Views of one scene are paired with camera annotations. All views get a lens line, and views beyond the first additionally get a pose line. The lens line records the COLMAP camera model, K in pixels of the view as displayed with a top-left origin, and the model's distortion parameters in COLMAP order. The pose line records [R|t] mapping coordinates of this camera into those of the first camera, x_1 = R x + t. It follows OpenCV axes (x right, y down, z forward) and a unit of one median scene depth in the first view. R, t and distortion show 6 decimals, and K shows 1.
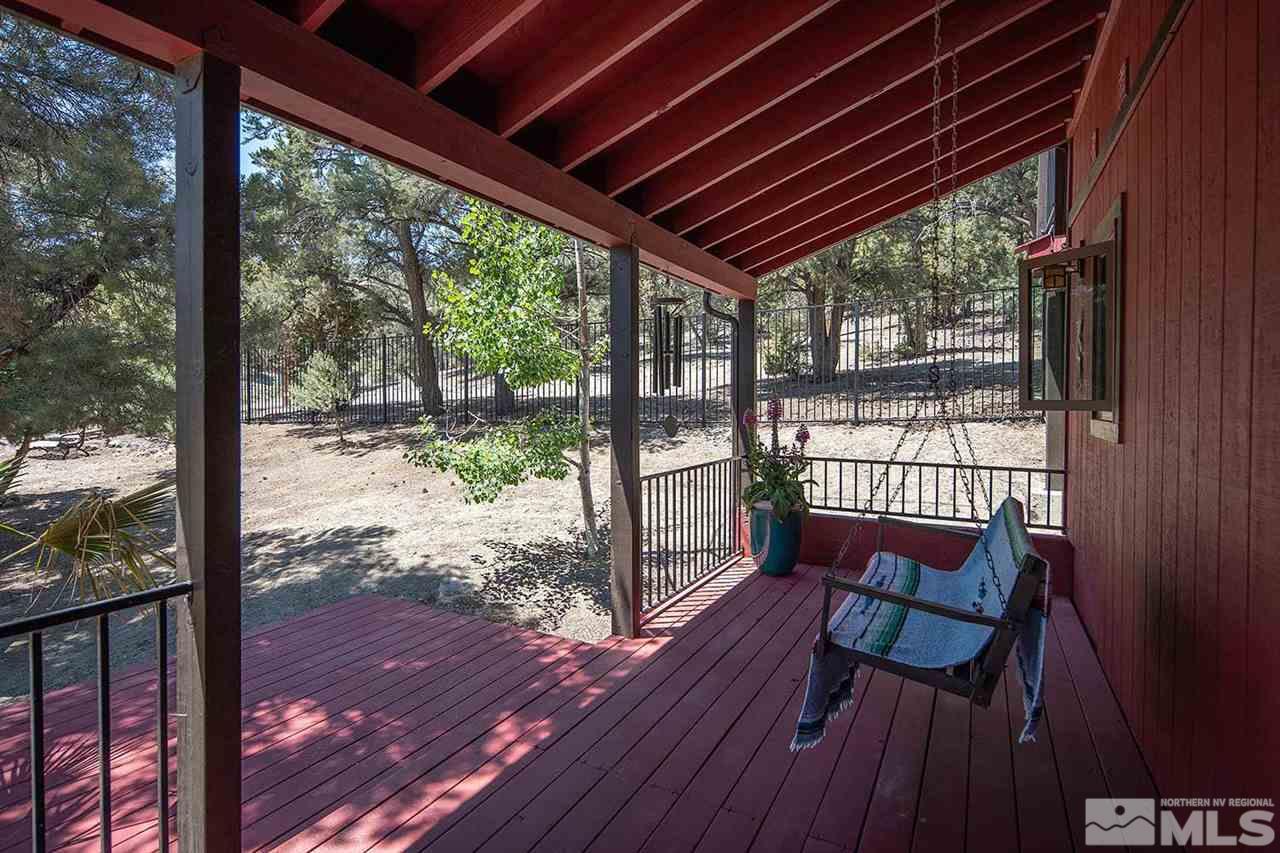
lens RADIAL K [[633.8, 0, 639.3], [0, 633.8, 416.8], [0, 0, 1]] dist [0.002425, -0.002357]
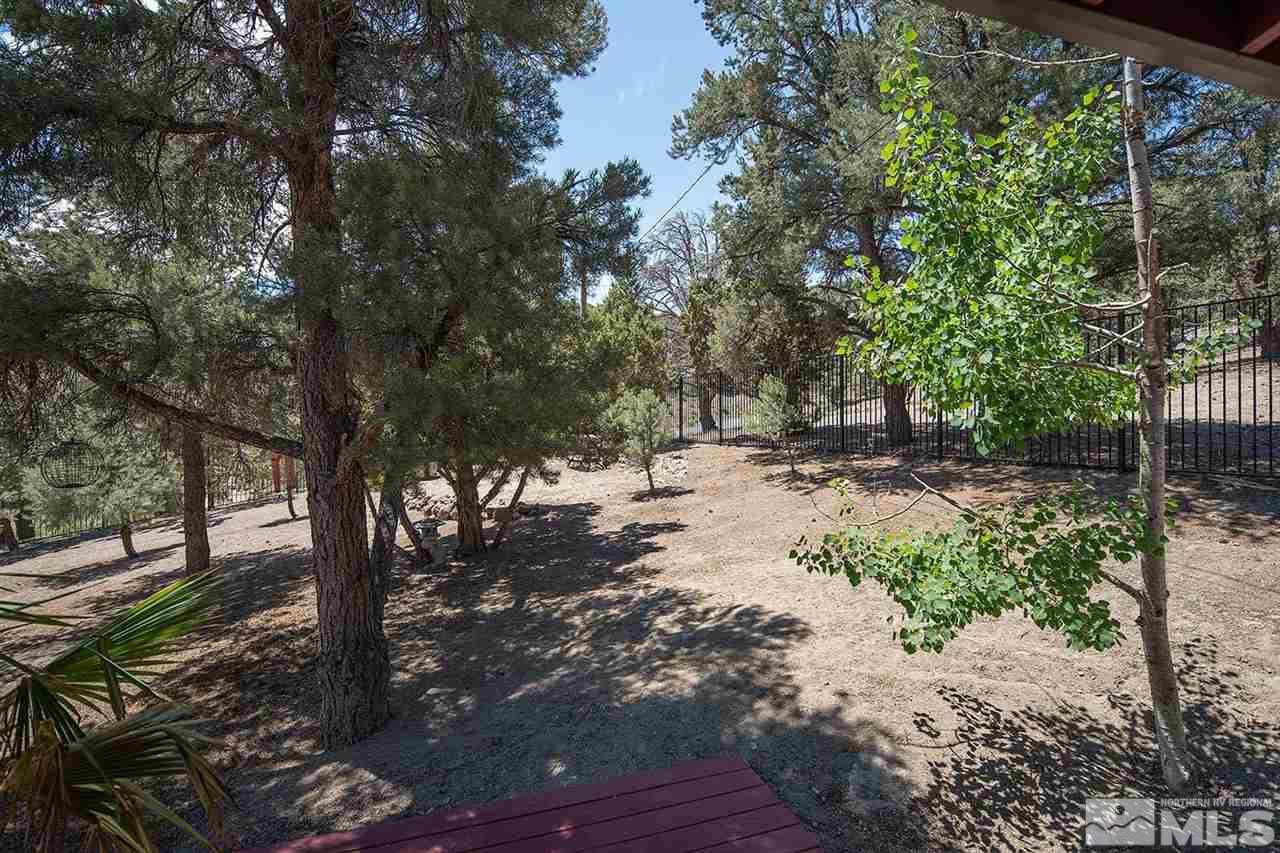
lens RADIAL K [[633.8, 0, 636.8], [0, 633.8, 408.5], [0, 0, 1]] dist [0.002425, -0.002357]
pose [[0.739399, -0.006147, -0.673239, -0.049021], [-0.014181, 0.999594, -0.024702, -0.051955], [0.673118, 0.027811, 0.739012, 0.349134]]
